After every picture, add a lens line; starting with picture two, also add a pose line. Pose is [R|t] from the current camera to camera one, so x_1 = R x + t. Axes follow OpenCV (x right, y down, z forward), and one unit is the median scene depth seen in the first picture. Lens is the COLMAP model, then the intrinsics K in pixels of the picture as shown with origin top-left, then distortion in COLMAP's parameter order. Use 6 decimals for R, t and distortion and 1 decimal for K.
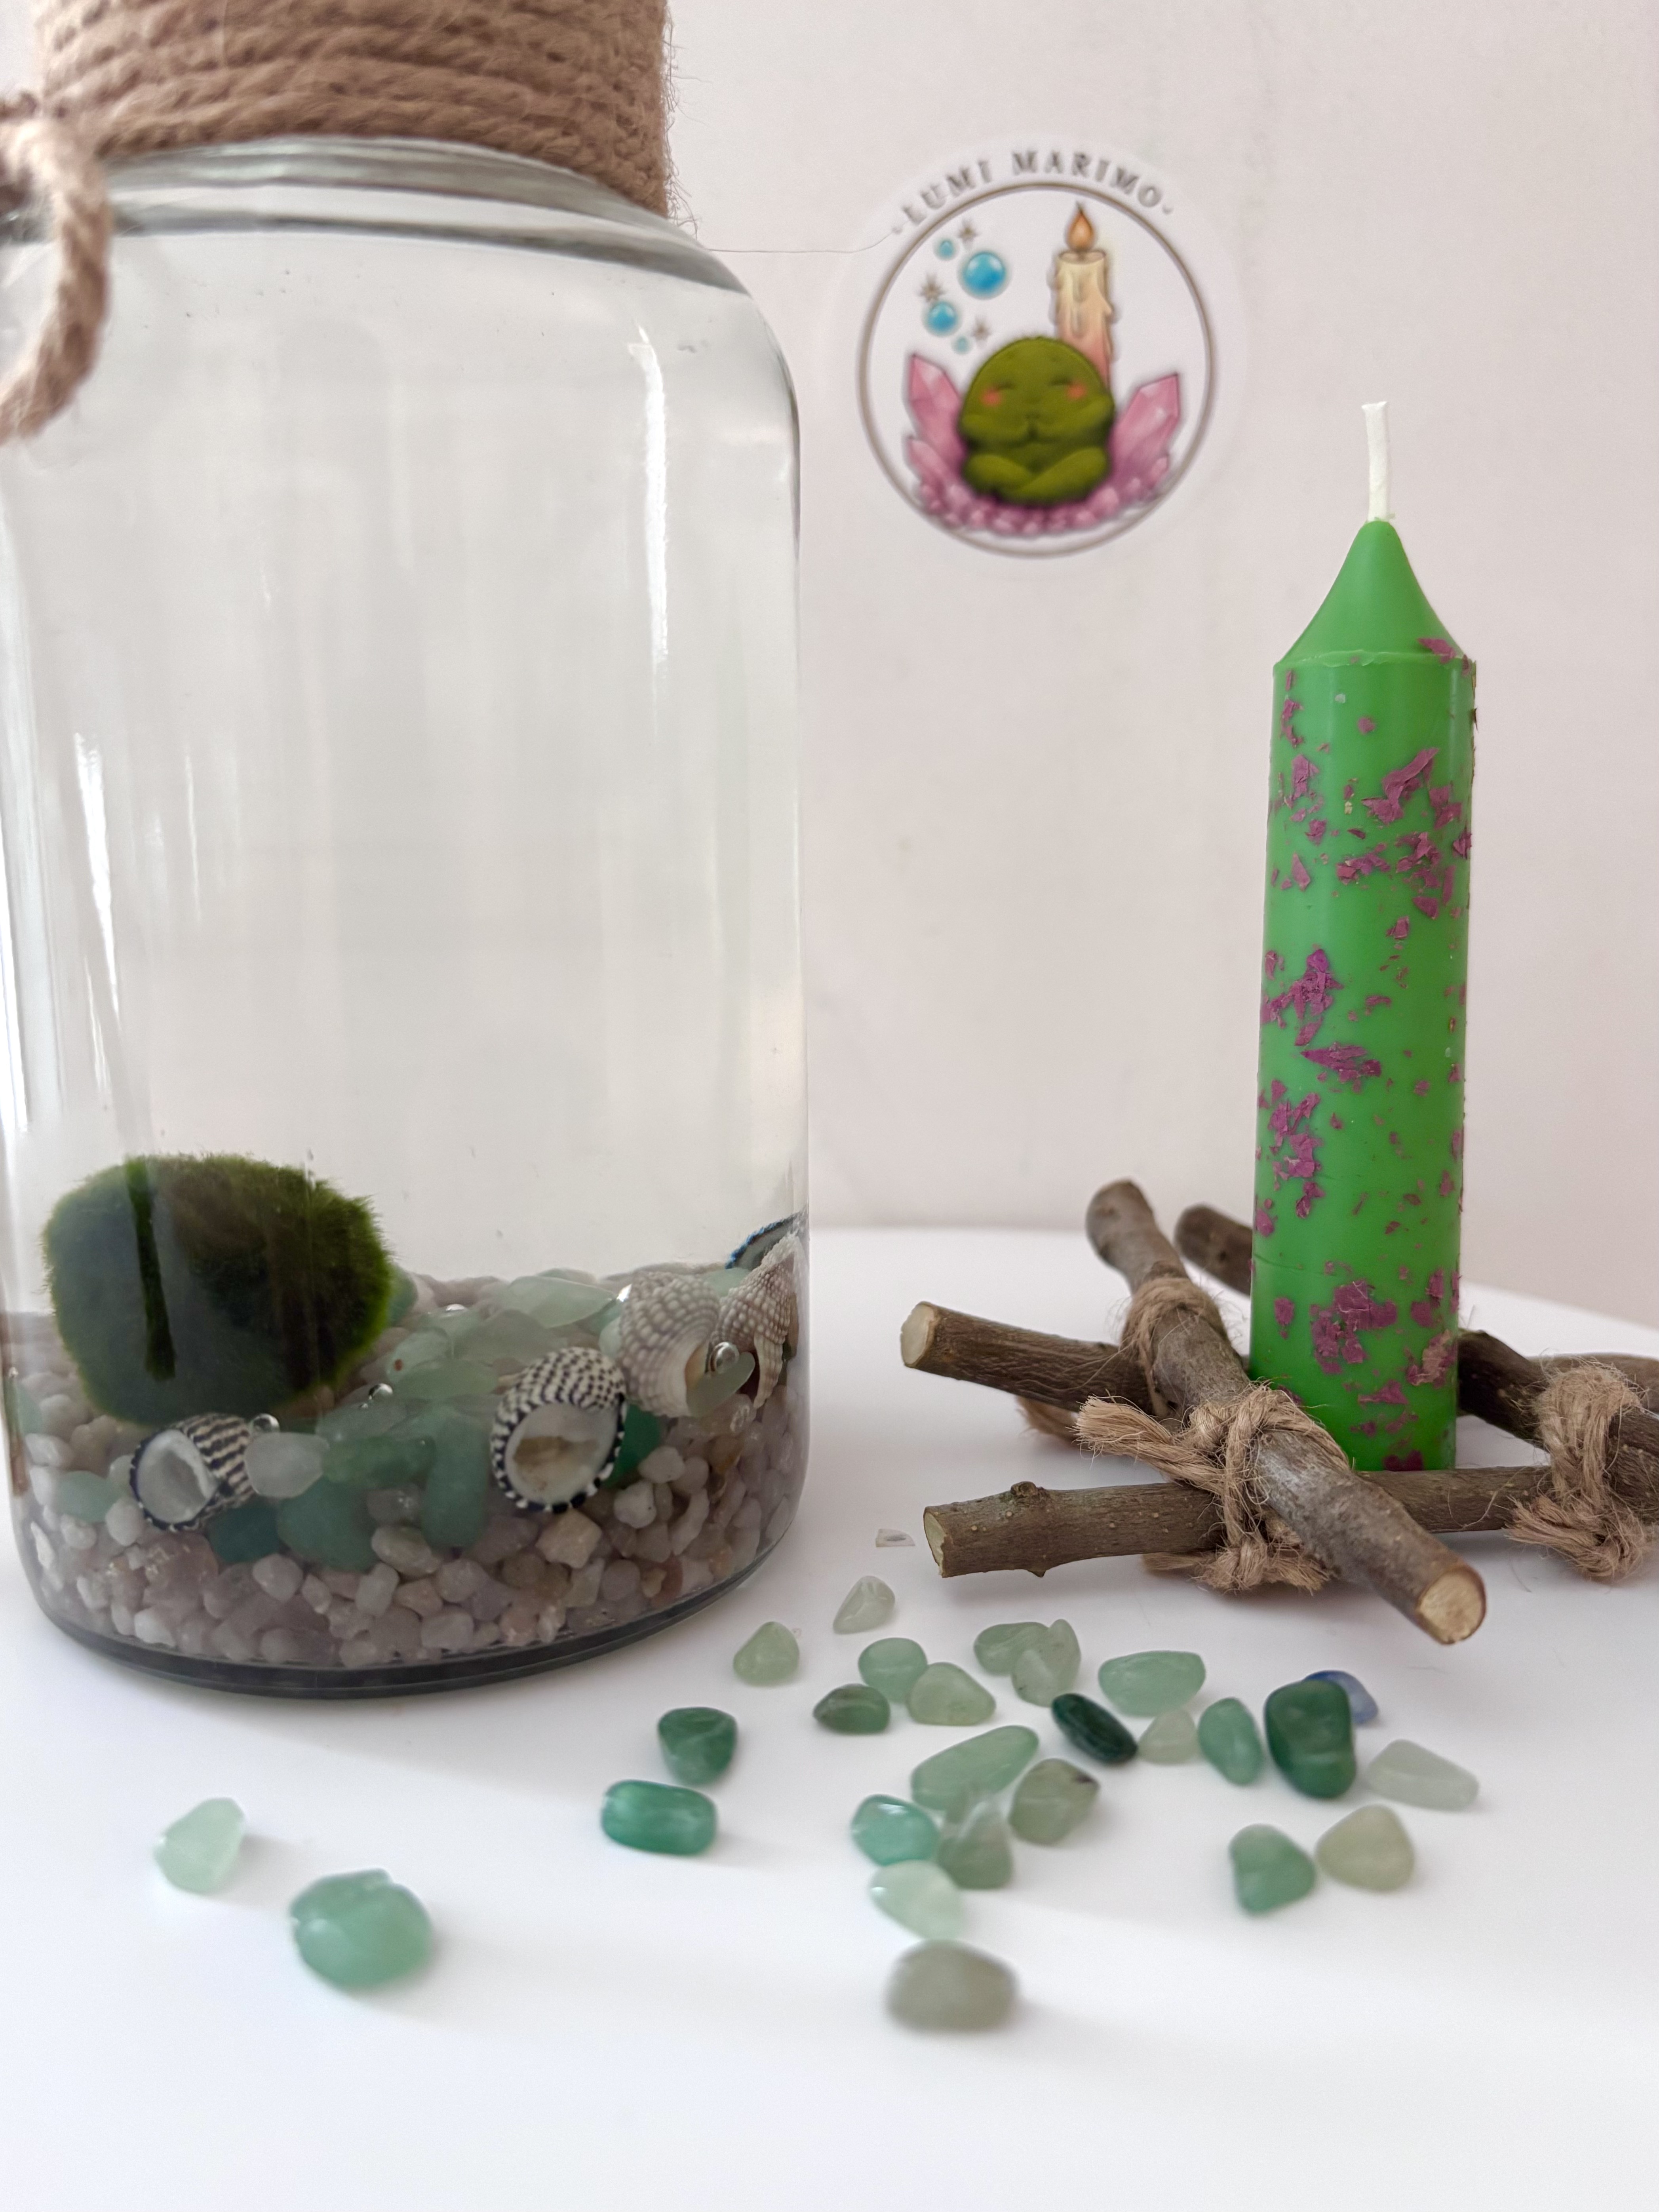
lens RADIAL K [[1695.1, 0, 833.8], [0, 1695.1, 997.0], [0, 0, 1]] dist [0.001028, 0.006908]
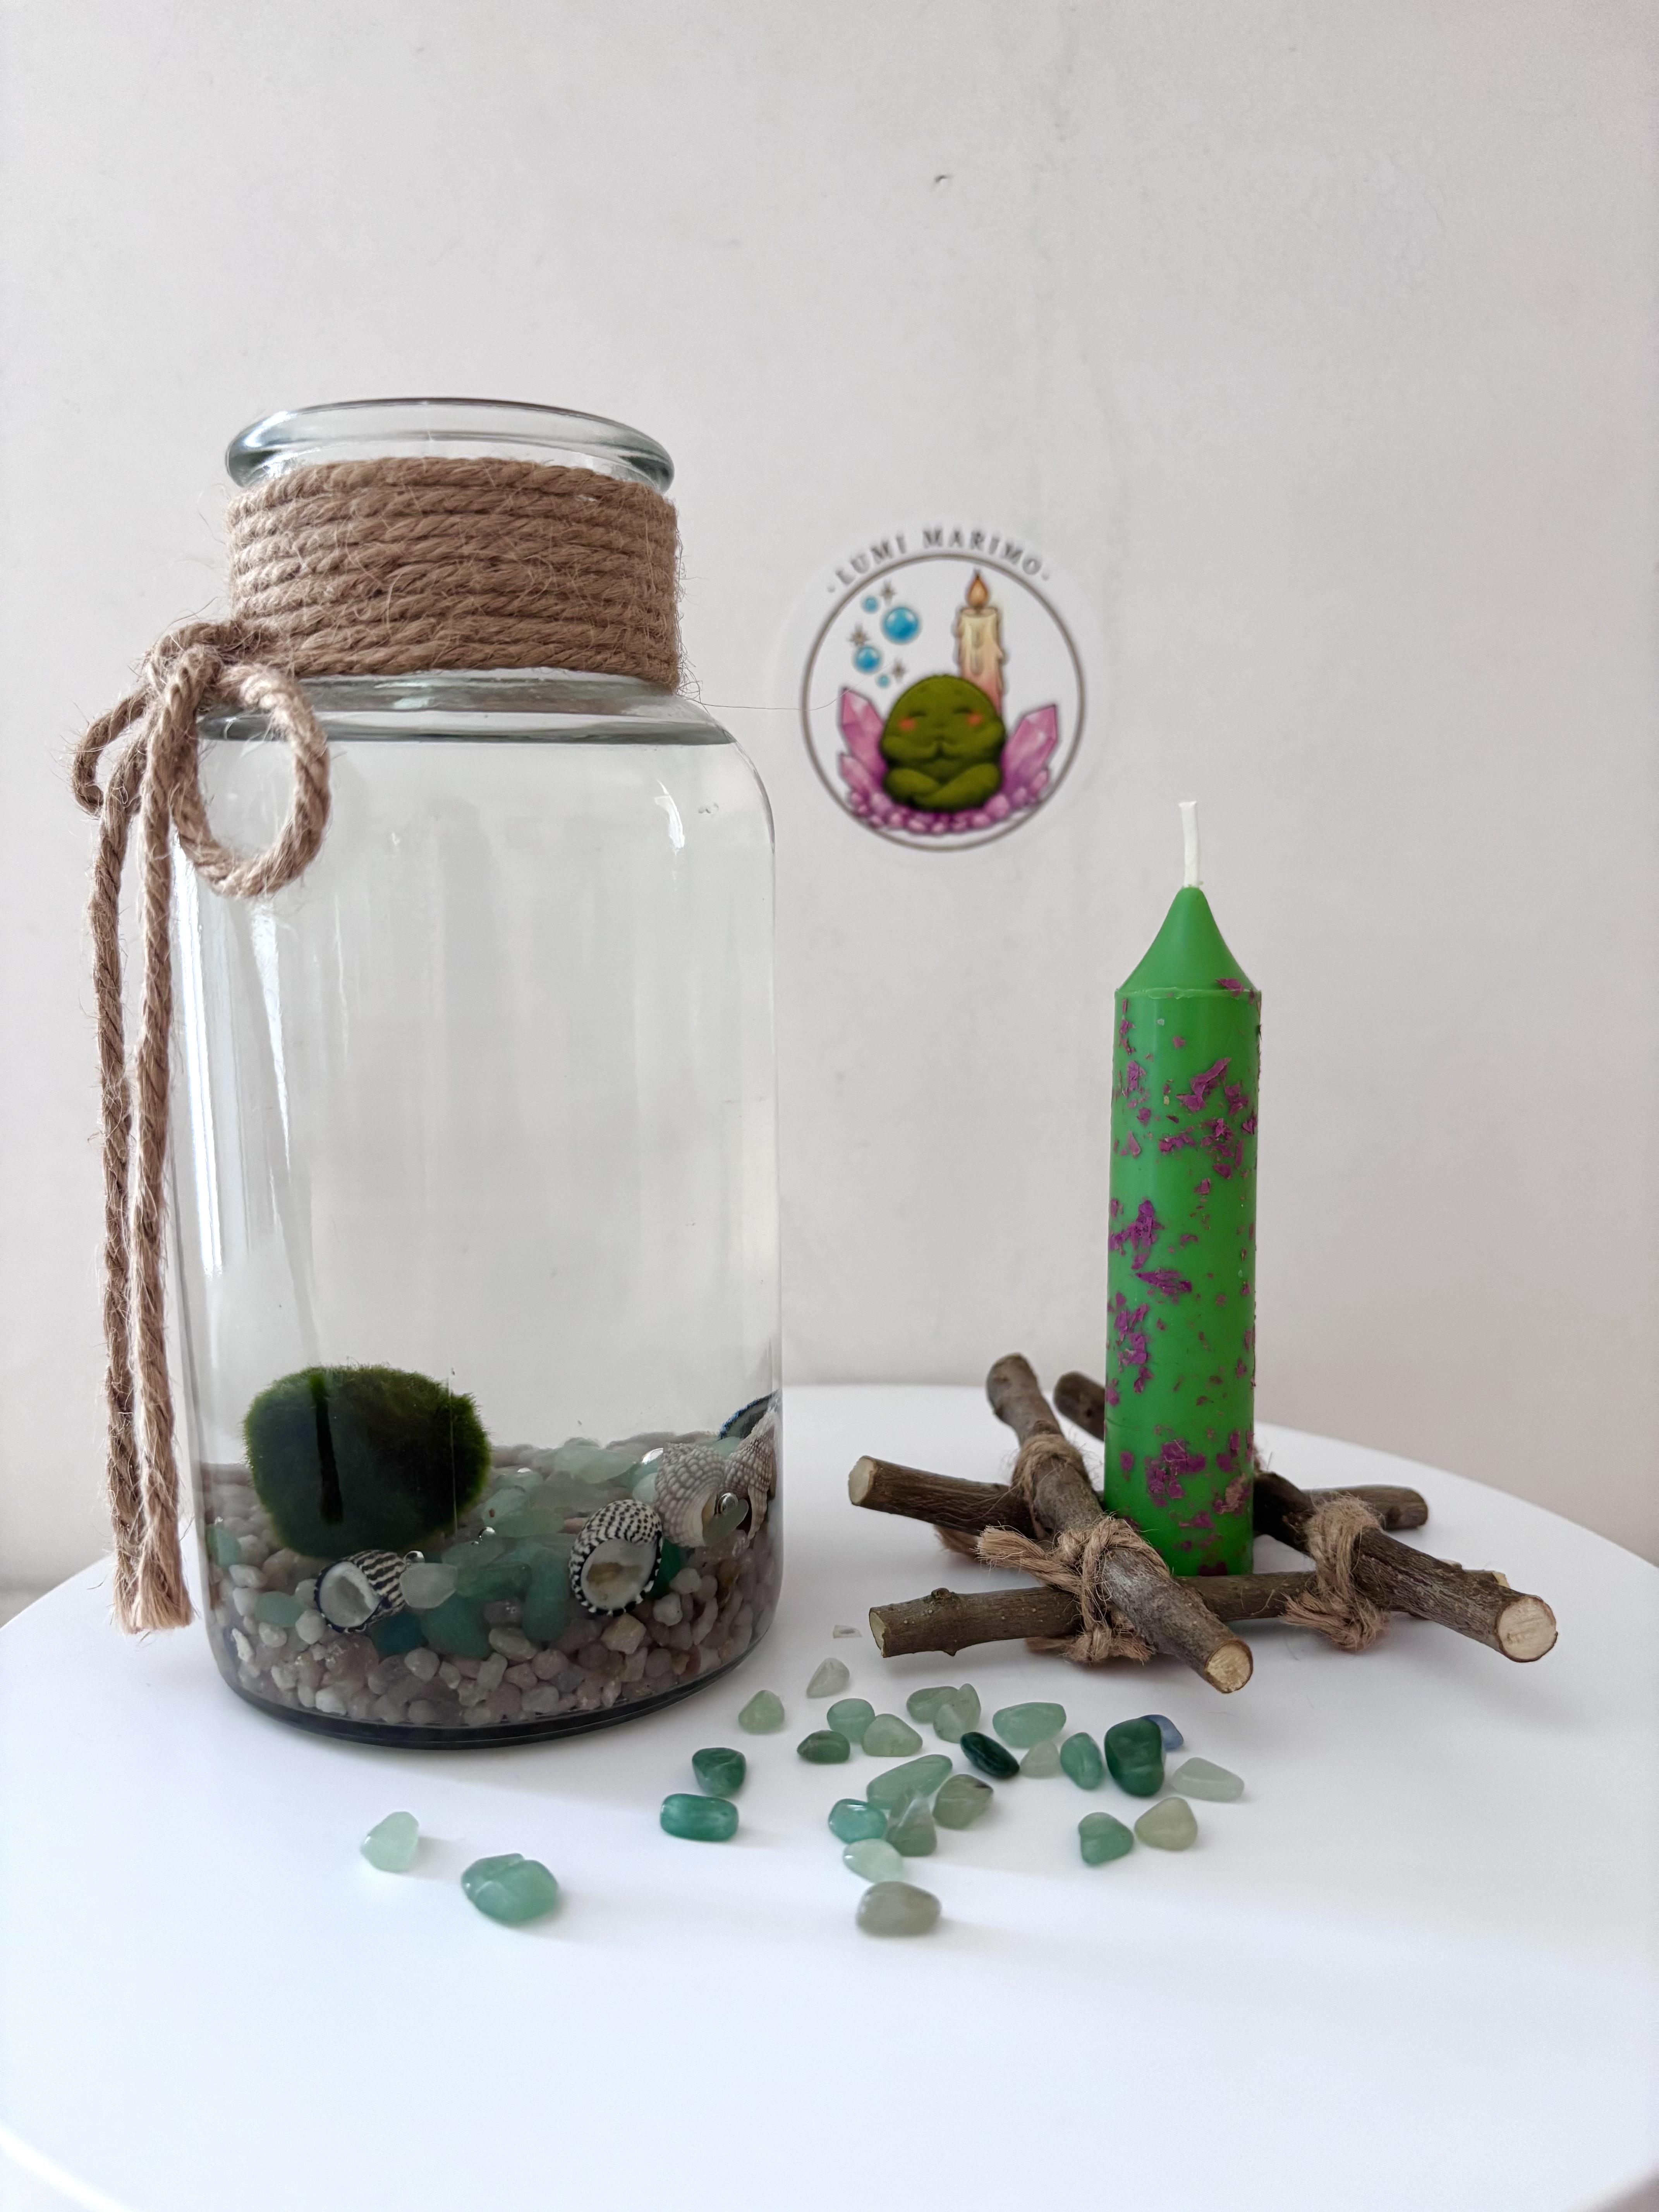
lens RADIAL K [[1551.3, 0, 823.1], [0, 1551.3, 1145.6], [0, 0, 1]] dist [0.005621, 0.003775]
pose [[0.999156, -0.005943, 0.040645, -0.038842], [0.005987, 0.999982, -0.000961, -0.089205], [-0.040638, 0.001203, 0.999173, -0.312749]]
